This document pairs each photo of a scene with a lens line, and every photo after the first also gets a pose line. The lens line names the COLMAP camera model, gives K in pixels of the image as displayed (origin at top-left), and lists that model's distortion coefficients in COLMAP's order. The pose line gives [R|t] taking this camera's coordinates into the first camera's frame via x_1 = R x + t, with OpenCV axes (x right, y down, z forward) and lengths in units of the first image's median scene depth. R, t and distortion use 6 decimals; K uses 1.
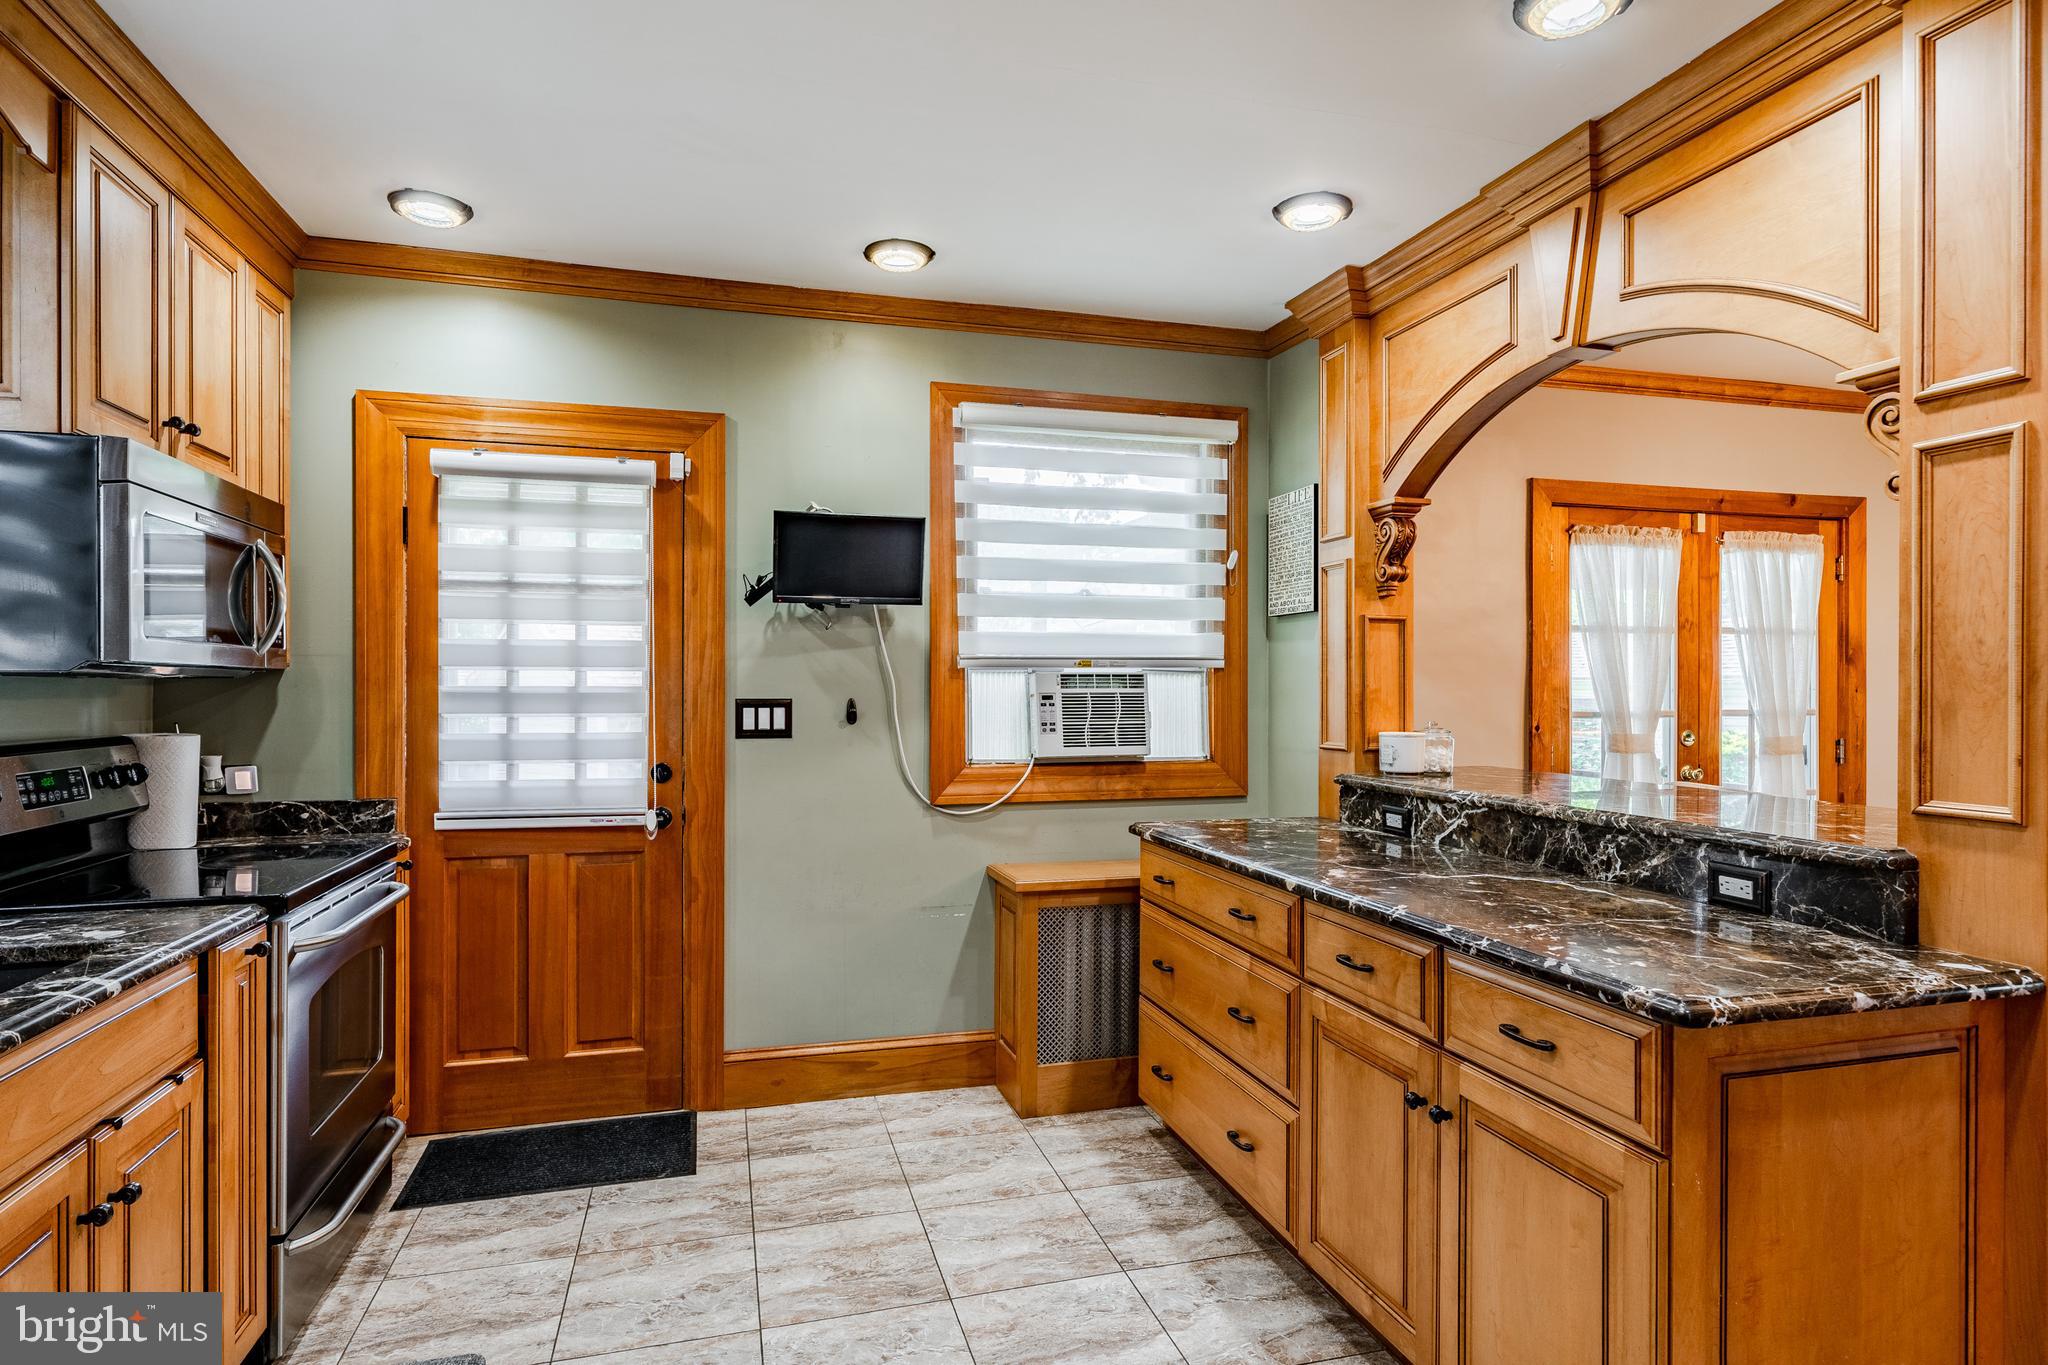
lens RADIAL K [[1070.4, 0, 1013.0], [0, 1070.4, 694.6], [0, 0, 1]] dist [0.002666, -0.000098]
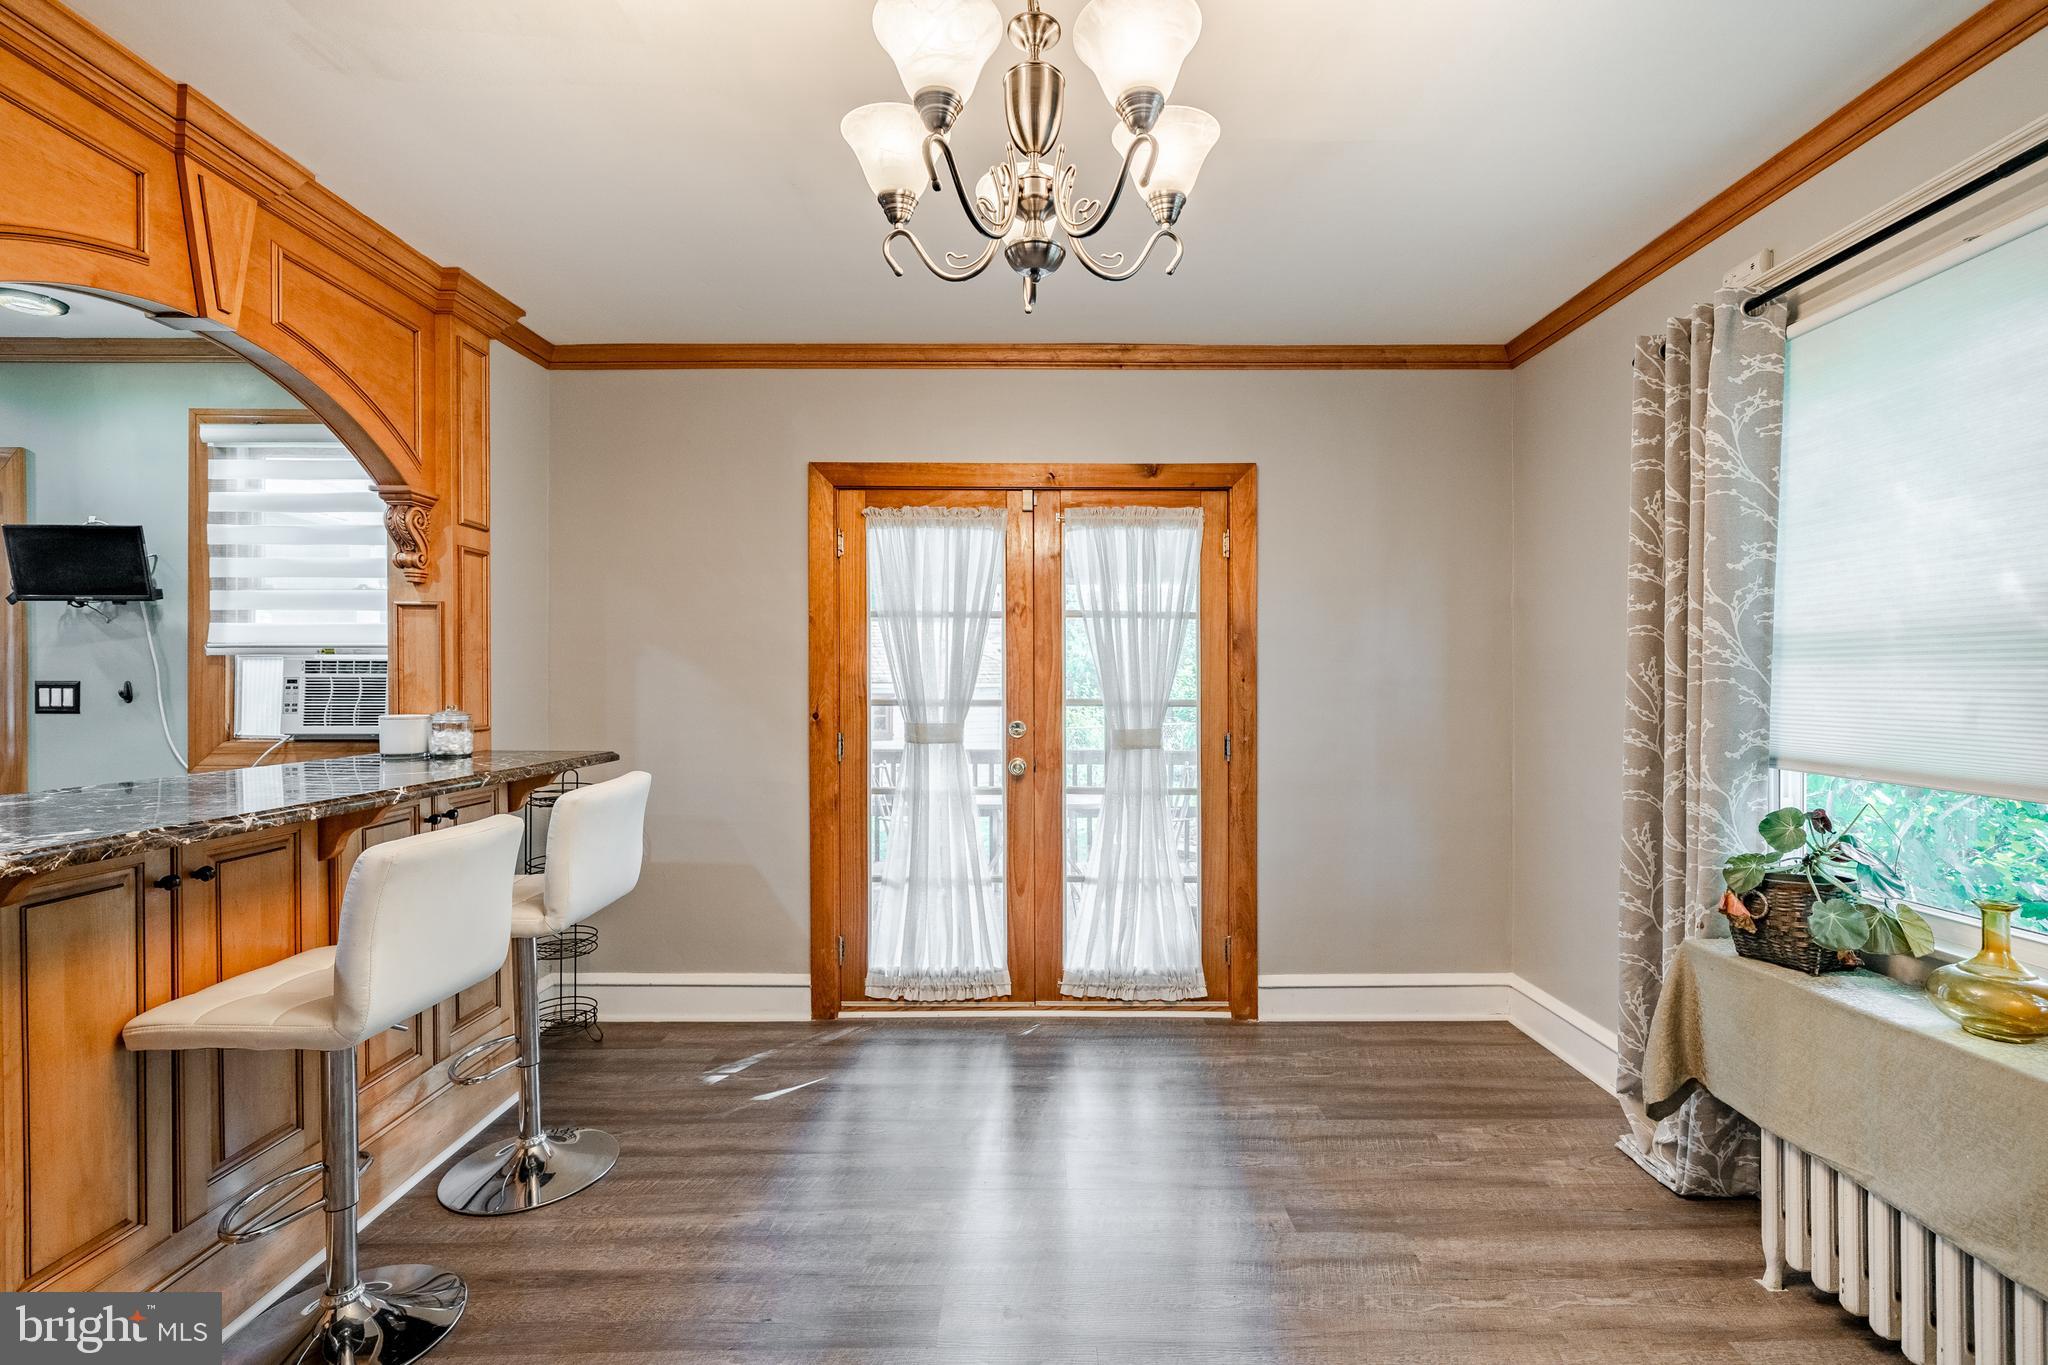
lens RADIAL K [[907.6, 0, 1018.0], [0, 907.6, 691.2], [0, 0, 1]] dist [-0.000904, -0.000418]
pose [[0.964449, 0.007064, -0.264173, 1.169109], [-0.005873, 0.999969, 0.005299, 0.003973], [0.264203, -0.003559, 0.964461, 0.320572]]
